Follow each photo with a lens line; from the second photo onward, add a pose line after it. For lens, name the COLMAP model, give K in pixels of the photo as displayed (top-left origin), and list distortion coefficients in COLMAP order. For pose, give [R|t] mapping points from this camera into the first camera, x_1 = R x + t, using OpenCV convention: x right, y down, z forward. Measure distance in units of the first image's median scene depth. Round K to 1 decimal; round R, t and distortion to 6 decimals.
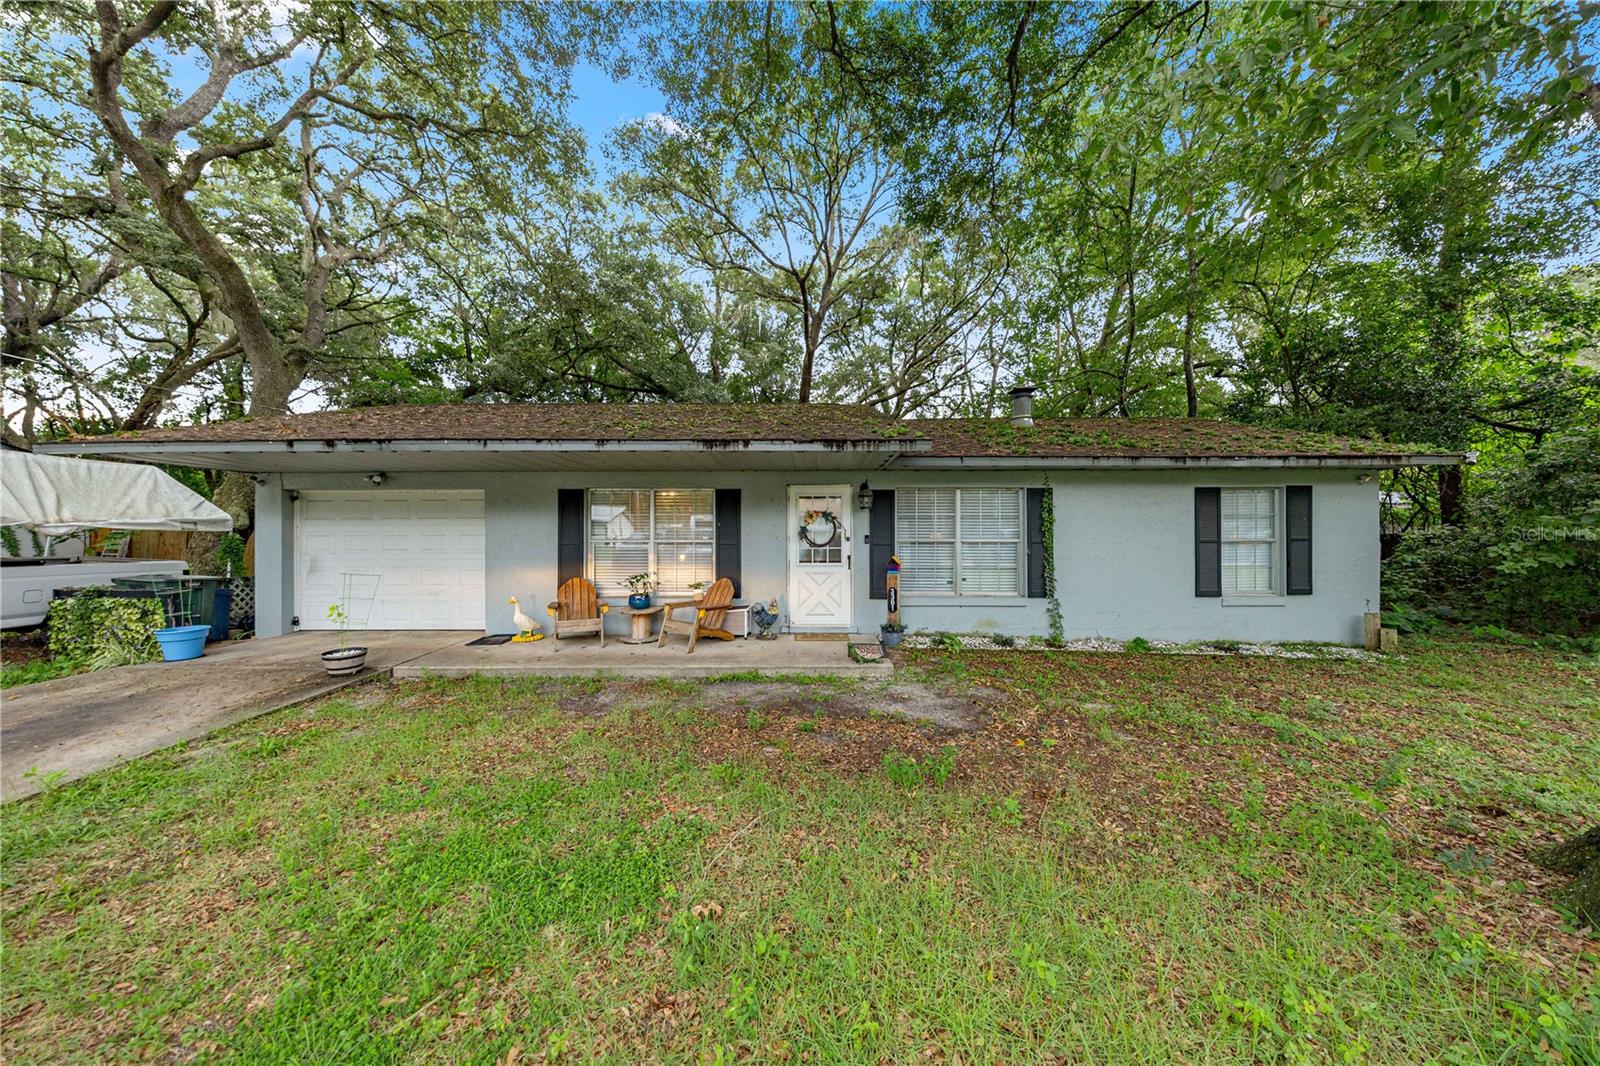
lens RADIAL K [[517.0, 0, 805.2], [0, 517.0, 546.4], [0, 0, 1]] dist [0.000514, -0.000009]
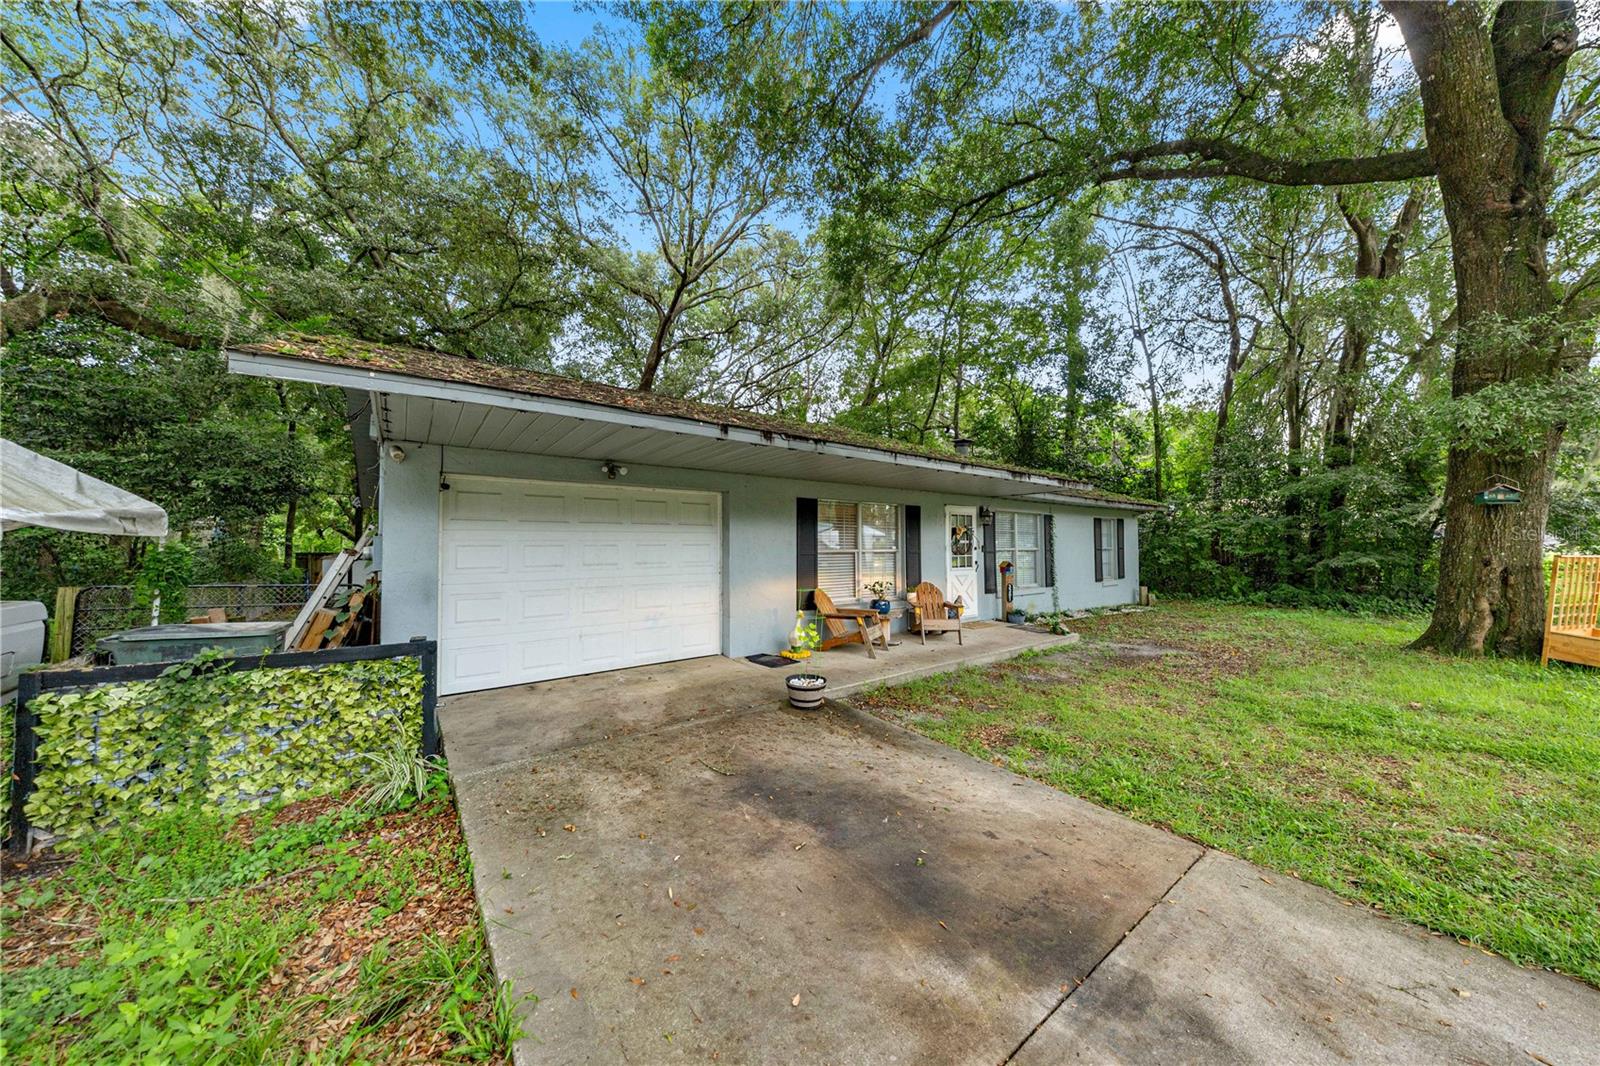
lens RADIAL K [[517.0, 0, 805.2], [0, 517.0, 546.4], [0, 0, 1]] dist [0.000514, -0.000009]
pose [[0.787151, -0.000042, 0.616760, -1.056721], [0.005062, 0.999967, -0.006391, -0.012991], [-0.616739, 0.008153, 0.787125, 0.242182]]
